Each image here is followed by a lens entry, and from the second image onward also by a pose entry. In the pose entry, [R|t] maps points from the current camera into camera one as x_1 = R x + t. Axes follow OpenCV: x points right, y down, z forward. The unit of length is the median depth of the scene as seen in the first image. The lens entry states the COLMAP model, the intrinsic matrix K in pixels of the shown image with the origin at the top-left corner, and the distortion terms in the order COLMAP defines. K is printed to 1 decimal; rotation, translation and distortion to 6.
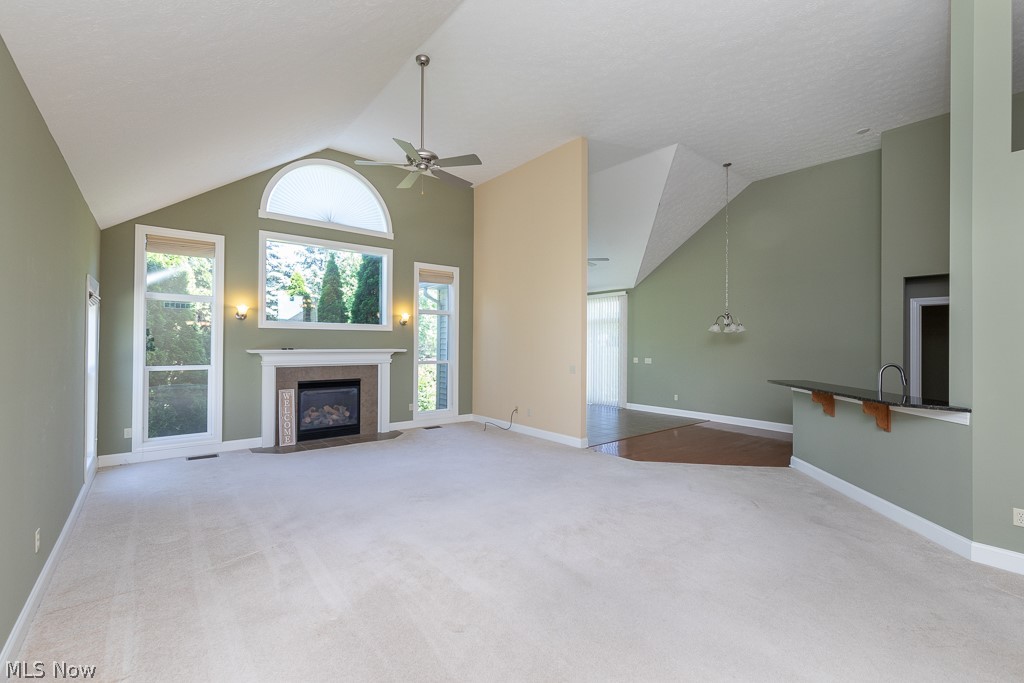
lens RADIAL K [[437.3, 0, 518.6], [0, 437.3, 341.3], [0, 0, 1]] dist [-0.001348, -0.001553]
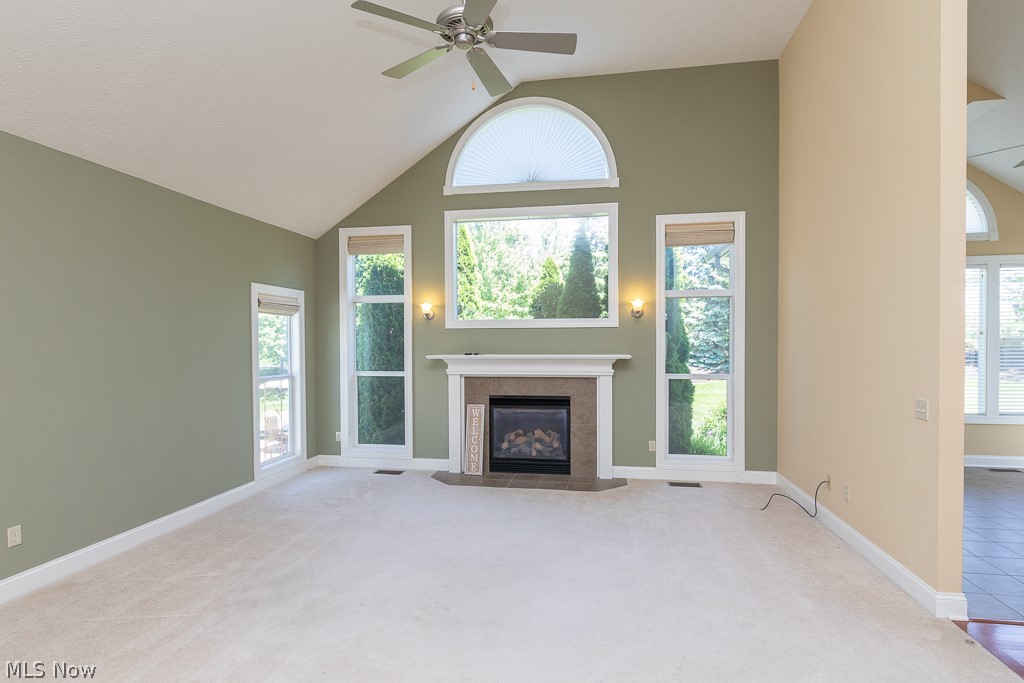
lens RADIAL K [[522.8, 0, 512.3], [0, 522.8, 356.4], [0, 0, 1]] dist [-0.003798, -0.000955]
pose [[0.651093, 0.002682, -0.758993, 0.231003], [0.009193, 0.999893, 0.011419, 0.011915], [0.758942, -0.014412, 0.650999, 0.416972]]
